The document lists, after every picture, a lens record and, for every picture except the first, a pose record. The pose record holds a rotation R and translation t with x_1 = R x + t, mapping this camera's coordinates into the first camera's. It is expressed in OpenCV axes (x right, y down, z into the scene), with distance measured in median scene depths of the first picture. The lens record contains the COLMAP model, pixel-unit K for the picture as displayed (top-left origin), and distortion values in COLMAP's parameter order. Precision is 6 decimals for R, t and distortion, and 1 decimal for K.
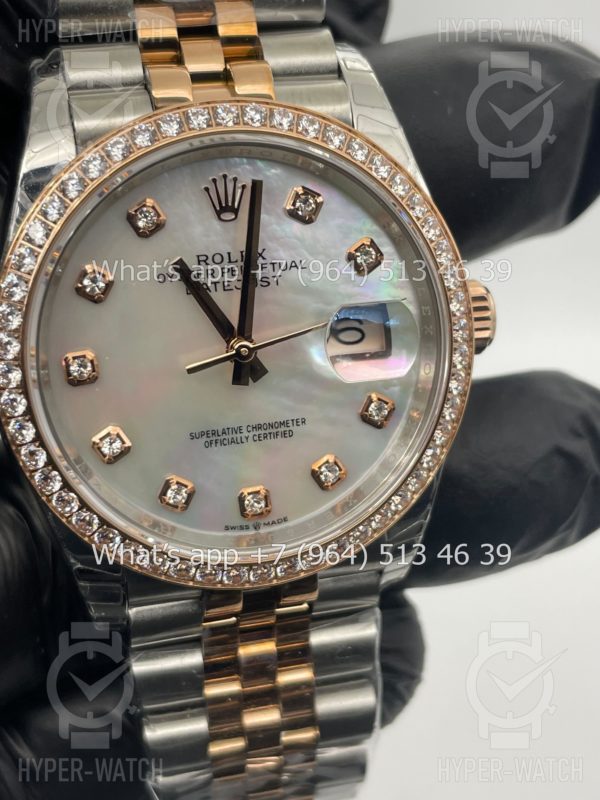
lens RADIAL K [[1232.1, 0, 300.0], [0, 1232.1, 400.0], [0, 0, 1]] dist [0.086474, -0.150344]
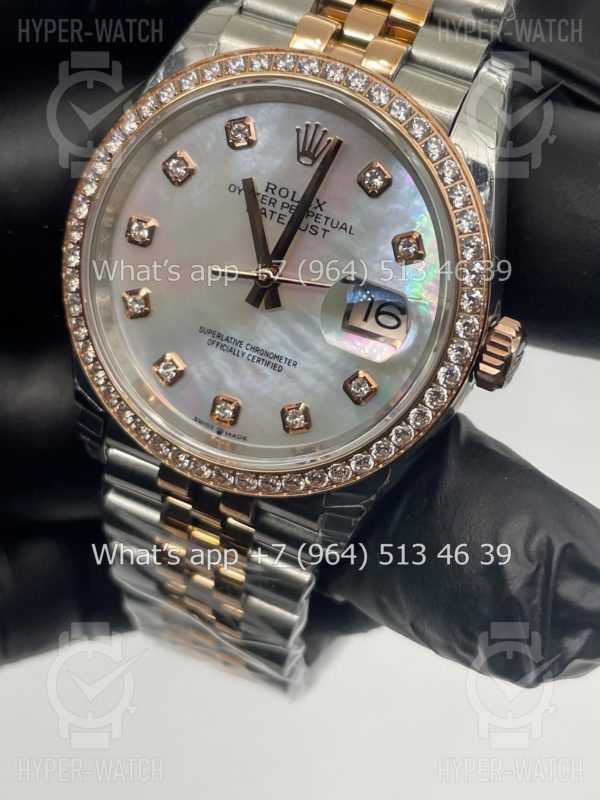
lens RADIAL K [[1232.1, 0, 300.0], [0, 1232.1, 400.0], [0, 0, 1]] dist [0.086474, -0.150344]
pose [[0.802492, 0.443876, -0.398724, 0.460982], [-0.453727, 0.887953, 0.075310, -0.038914], [0.387476, 0.120476, 0.913974, 0.016499]]
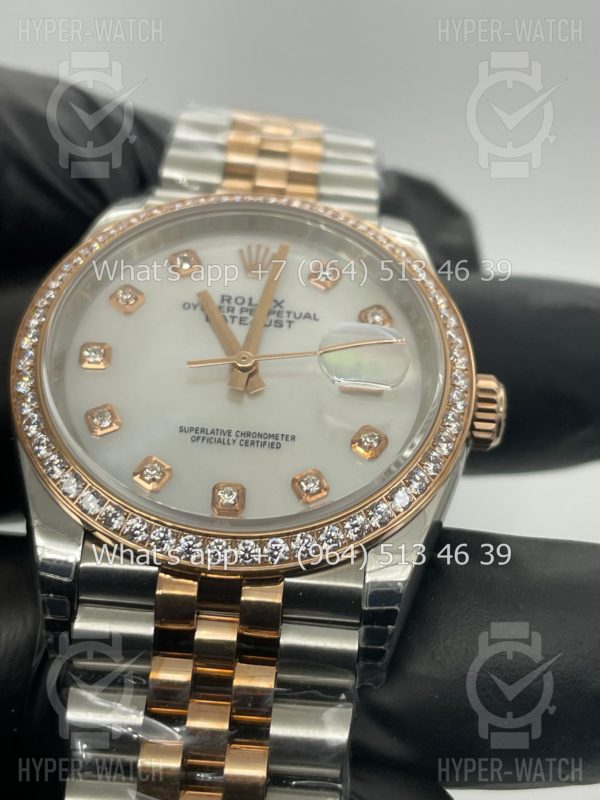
lens RADIAL K [[1232.1, 0, 300.0], [0, 1232.1, 400.0], [0, 0, 1]] dist [0.086474, -0.150344]
pose [[0.967906, 0.013856, -0.250928, 0.263234], [-0.184802, 0.715897, -0.673305, 0.680170], [0.170310, 0.698068, 0.695482, 0.290512]]
